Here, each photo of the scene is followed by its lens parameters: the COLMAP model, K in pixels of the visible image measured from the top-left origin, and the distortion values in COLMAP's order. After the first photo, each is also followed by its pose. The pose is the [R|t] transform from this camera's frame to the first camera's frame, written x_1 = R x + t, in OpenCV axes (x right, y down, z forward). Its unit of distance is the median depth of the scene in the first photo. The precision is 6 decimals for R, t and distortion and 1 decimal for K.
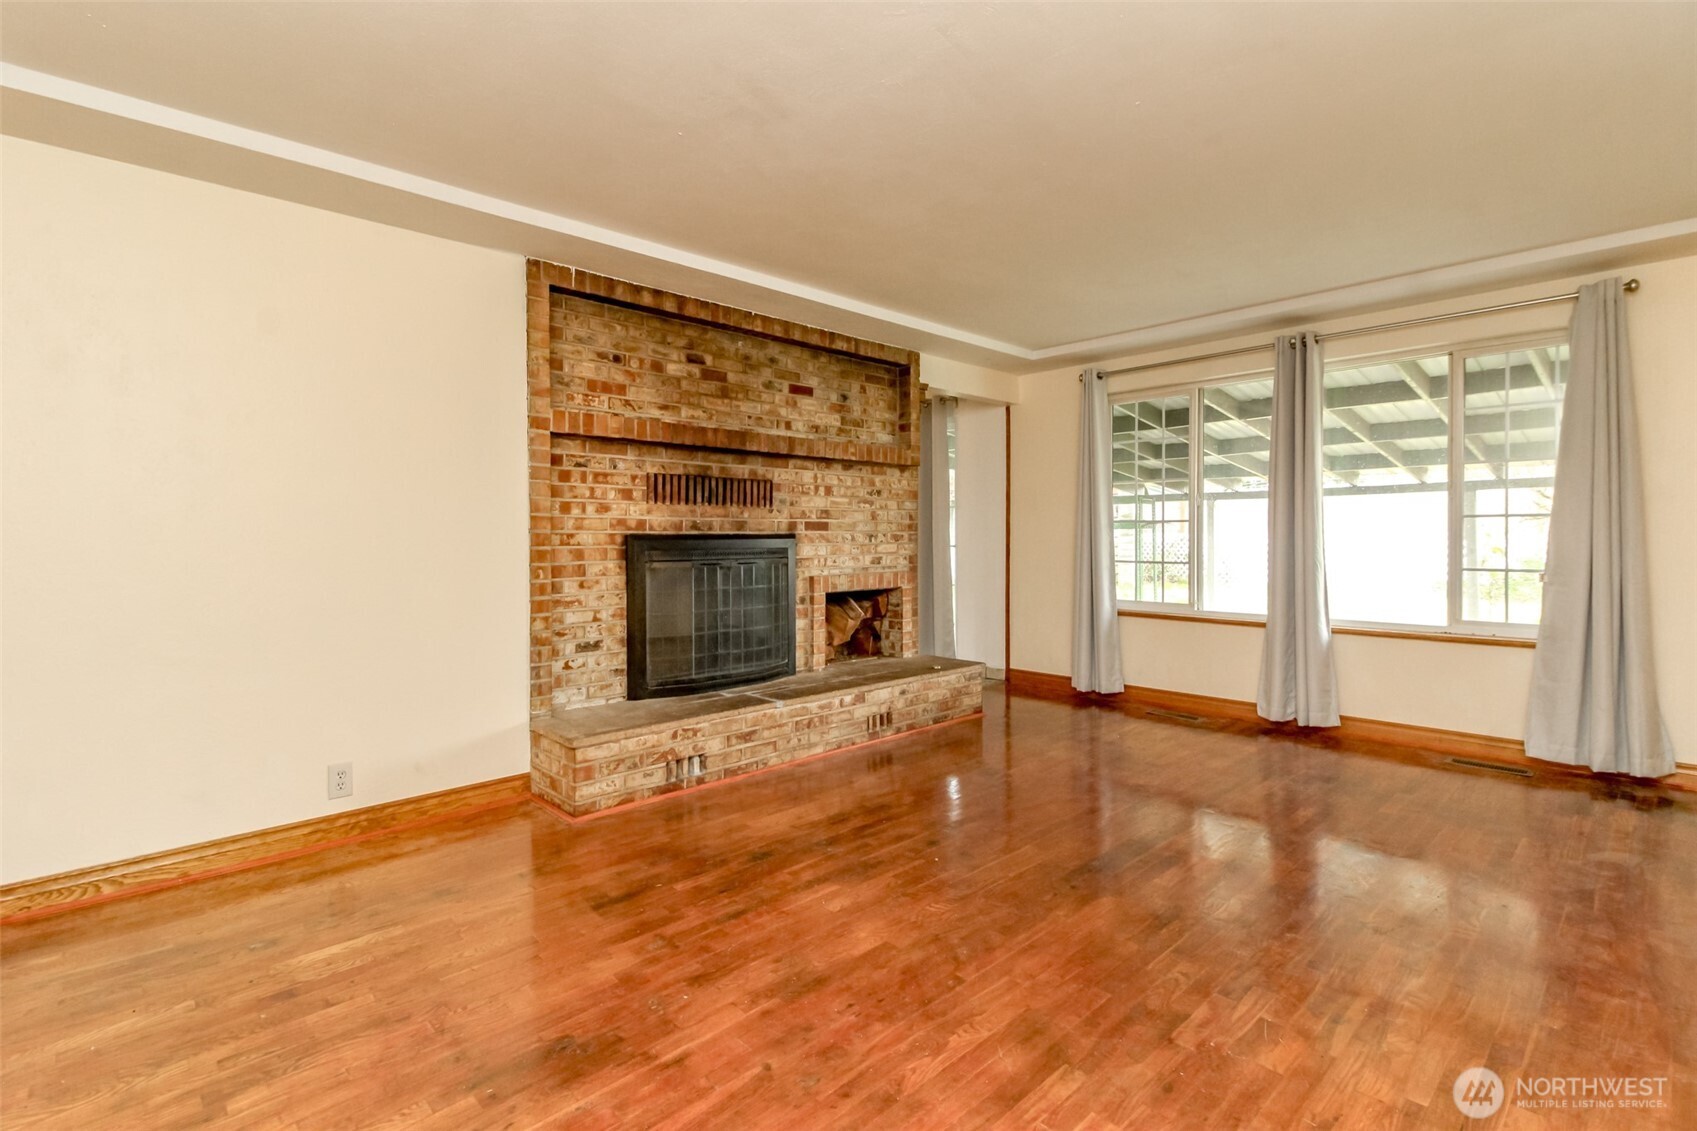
lens RADIAL K [[781.4, 0, 822.1], [0, 781.4, 541.9], [0, 0, 1]] dist [0.007305, -0.007853]
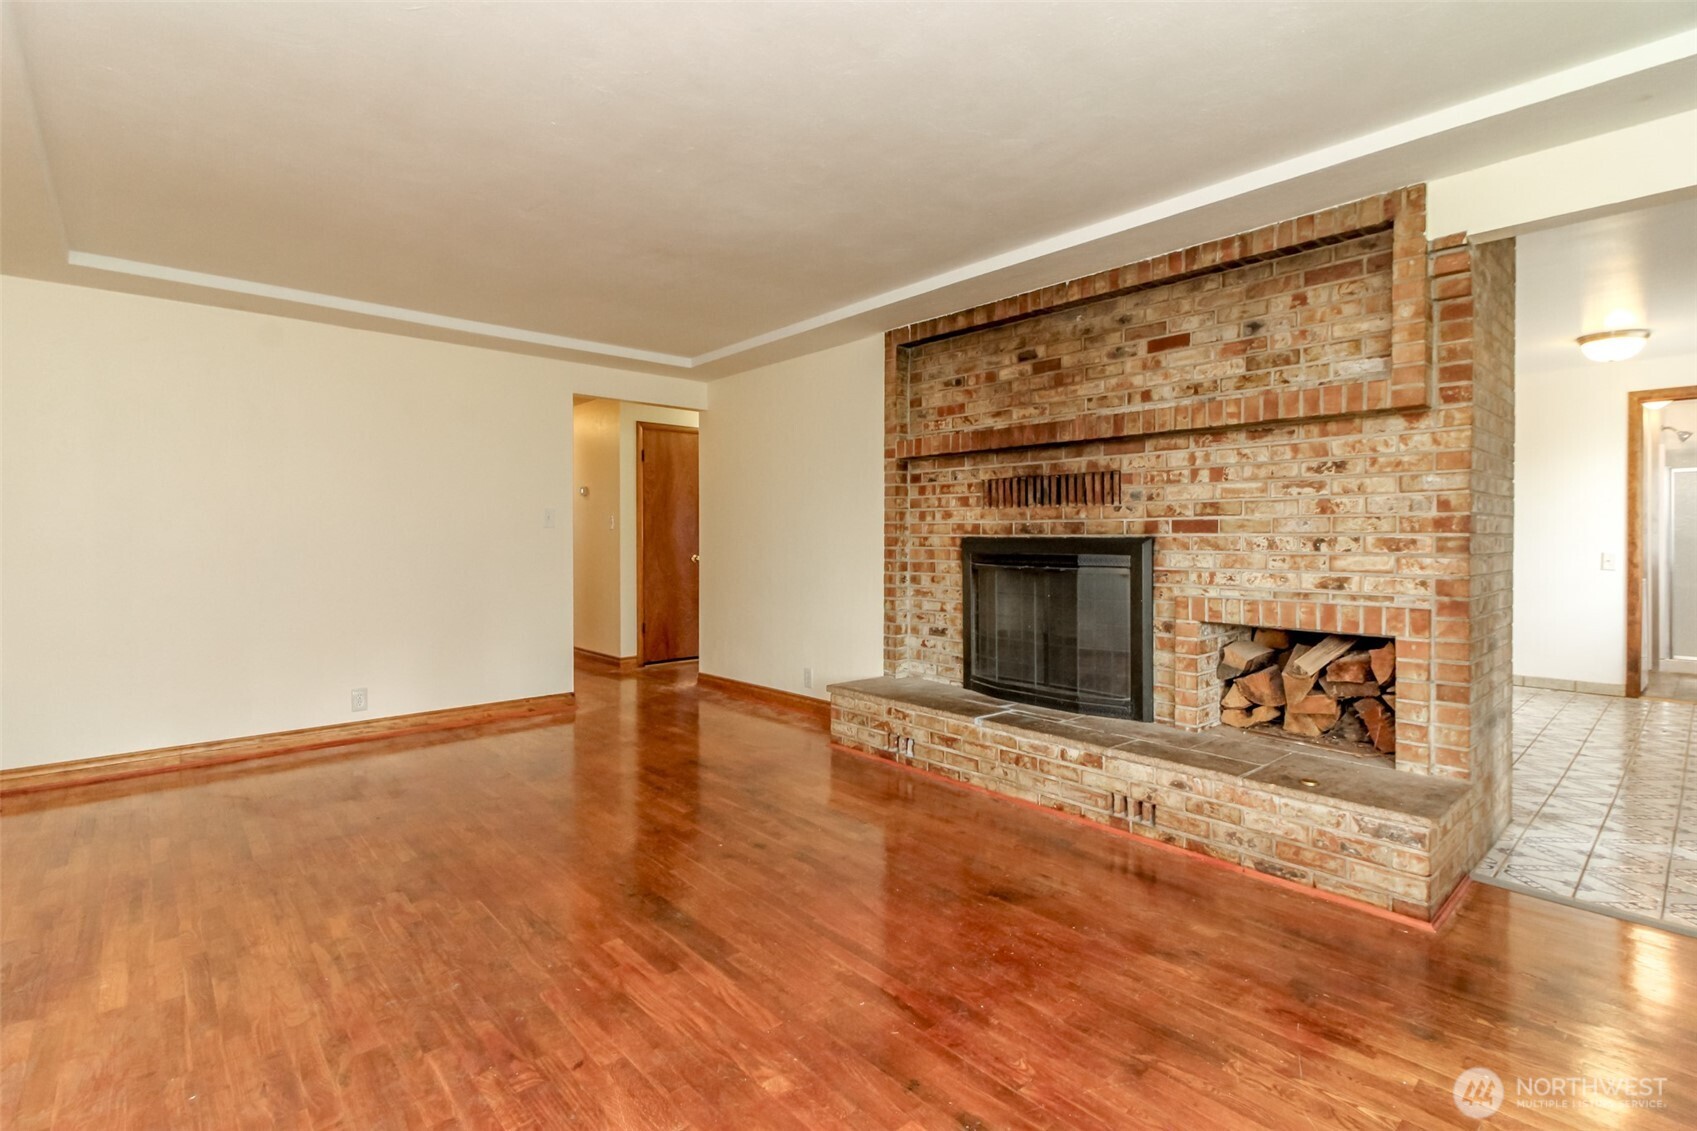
lens RADIAL K [[781.4, 0, 848.8], [0, 781.4, 540.7], [0, 0, 1]] dist [0.007305, -0.007853]
pose [[-0.013453, 0.007568, -0.999881, 0.788095], [-0.007247, 0.999944, 0.007666, -0.011414], [0.999883, 0.007350, -0.013397, 0.776084]]
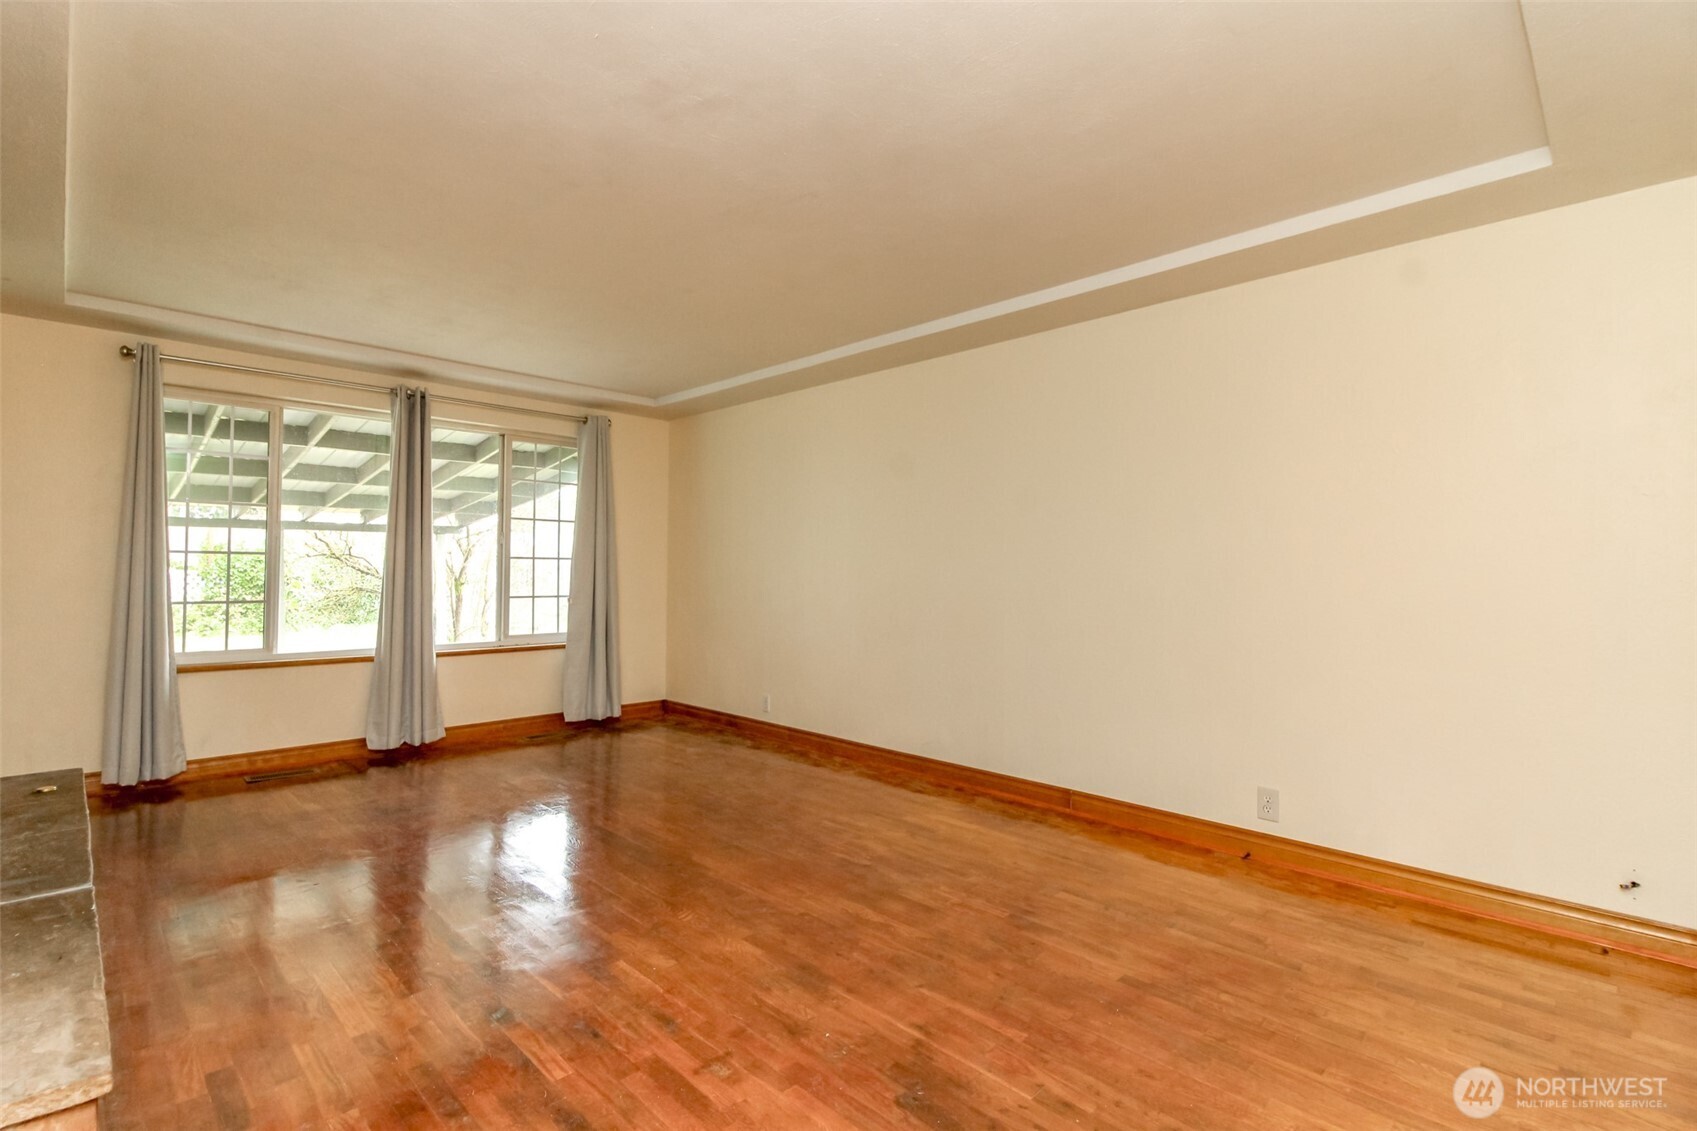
lens RADIAL K [[781.4, 0, 860.0], [0, 781.4, 564.3], [0, 0, 1]] dist [0.007305, -0.007853]
pose [[-0.052949, 0.013223, 0.998510, -0.544381], [0.001012, 0.999913, -0.013188, -0.003491], [-0.998597, 0.000312, -0.052958, 0.464950]]
